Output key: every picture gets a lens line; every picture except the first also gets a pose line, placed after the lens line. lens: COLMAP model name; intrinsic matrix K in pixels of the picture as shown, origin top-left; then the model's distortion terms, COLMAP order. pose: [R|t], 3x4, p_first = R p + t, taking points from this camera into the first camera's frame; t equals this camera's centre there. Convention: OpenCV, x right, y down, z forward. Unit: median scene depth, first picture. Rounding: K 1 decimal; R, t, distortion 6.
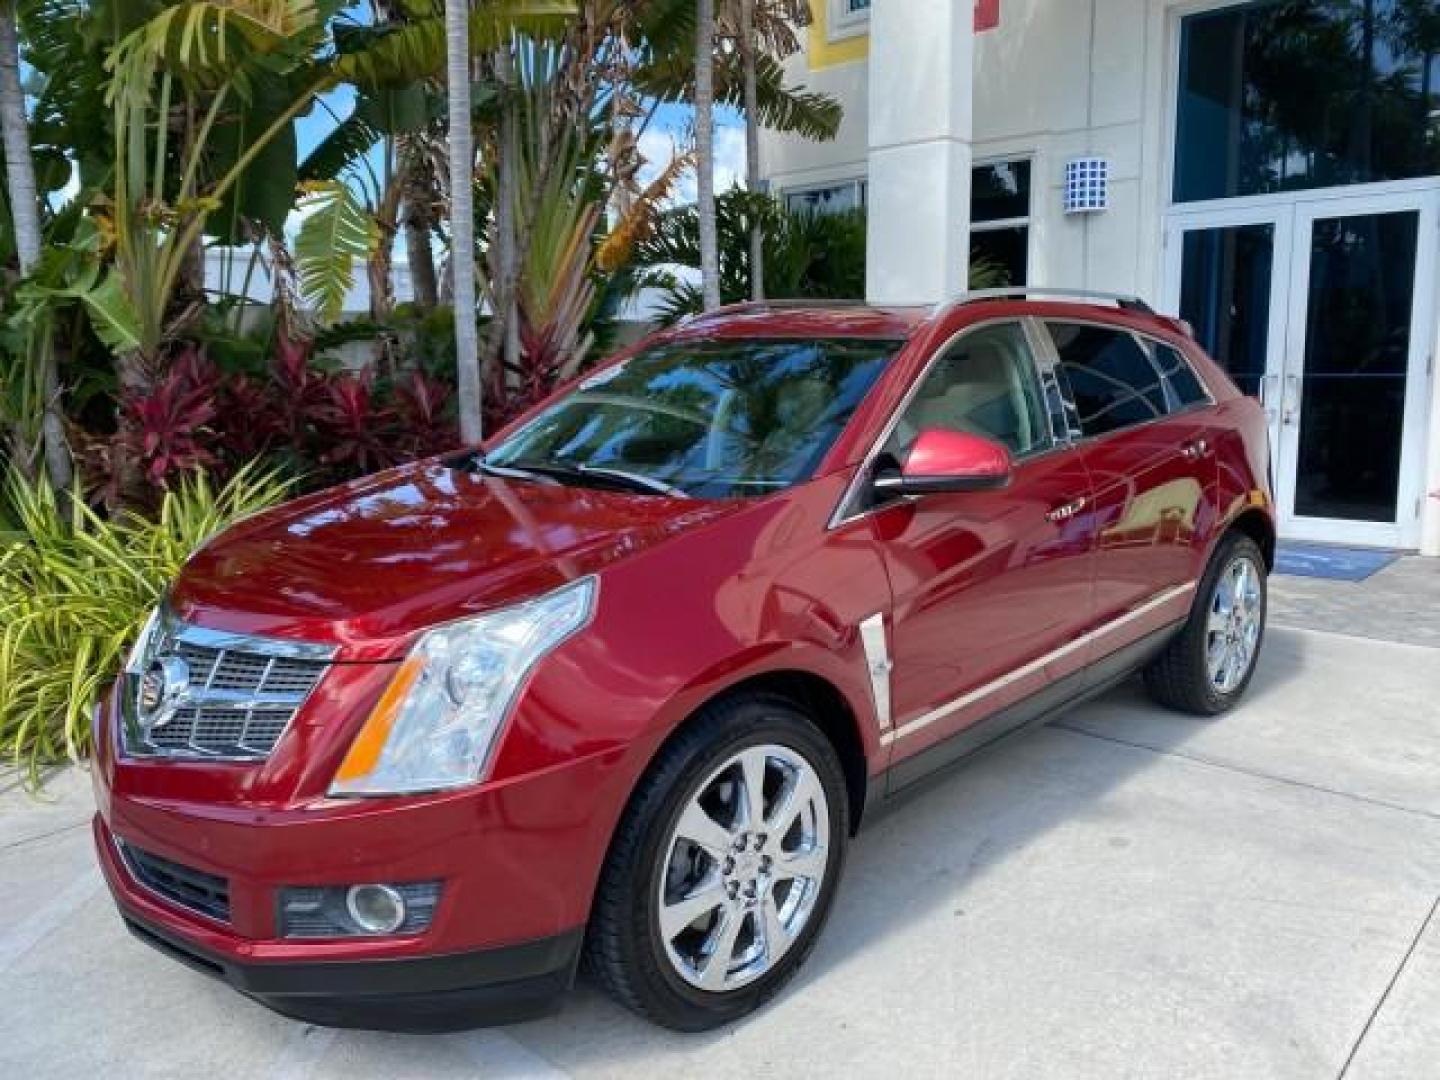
lens RADIAL K [[1163.9, 0, 711.8], [0, 1163.9, 542.9], [0, 0, 1]] dist [0.008438, 0.007669]
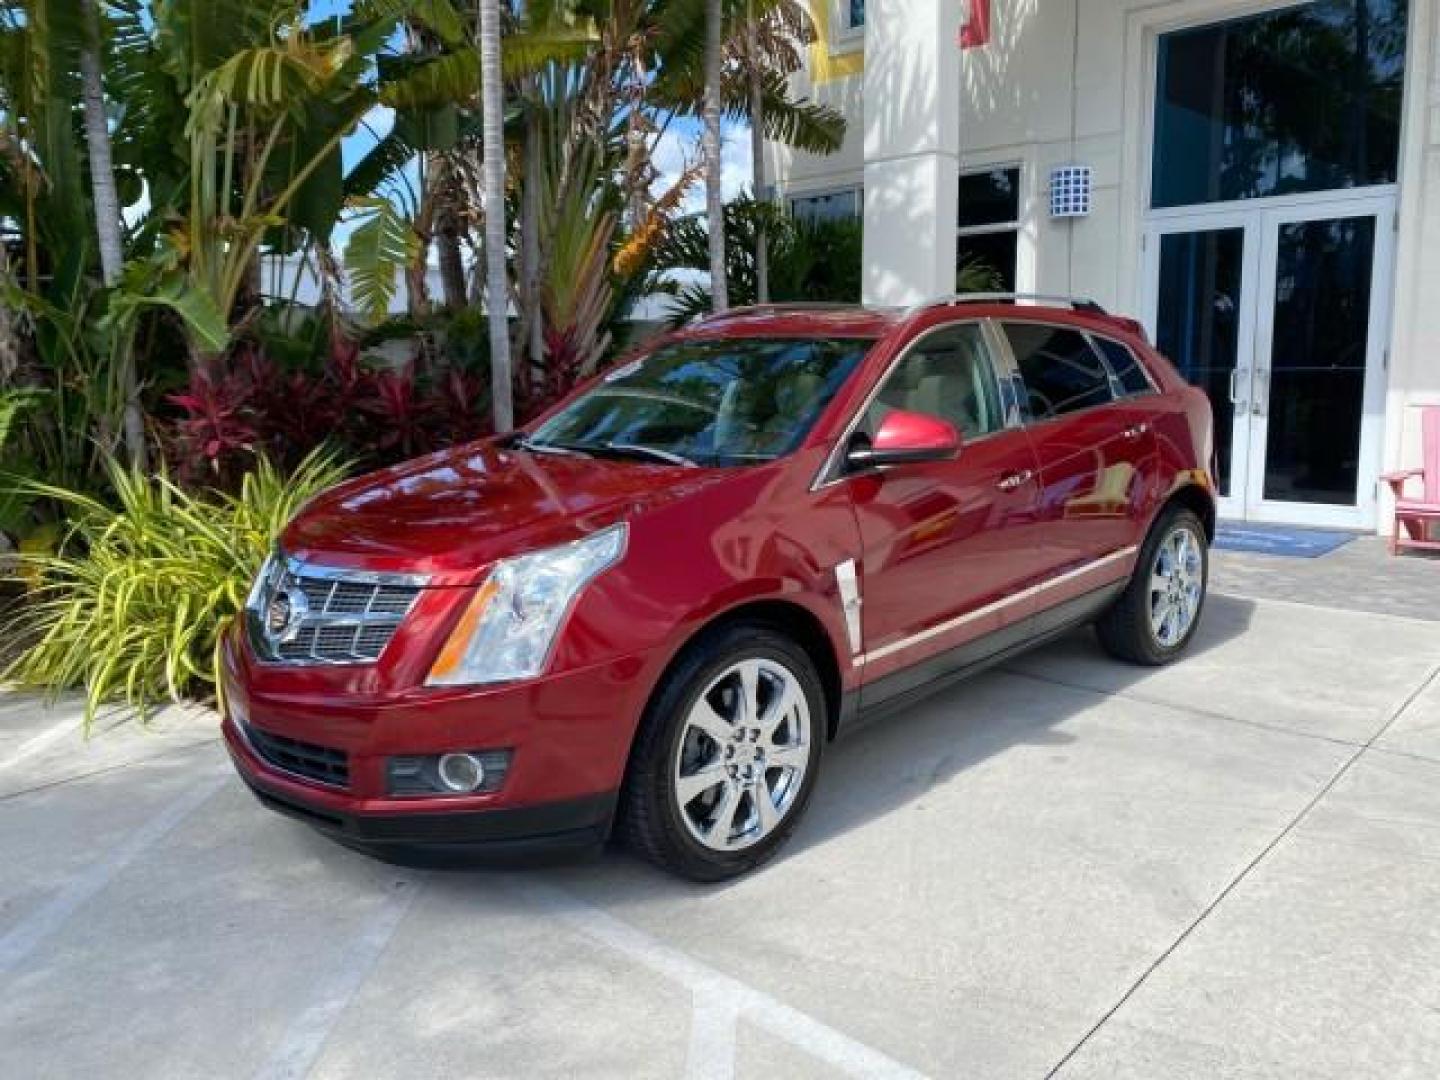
lens RADIAL K [[1110.9, 0, 718.3], [0, 1110.9, 540.7], [0, 0, 1]] dist [0.024518, -0.029923]
pose [[0.999989, -0.002986, -0.003622, 0.003222], [0.003014, 0.999967, 0.007599, 0.016698], [0.003600, -0.007610, 0.999965, -0.099266]]
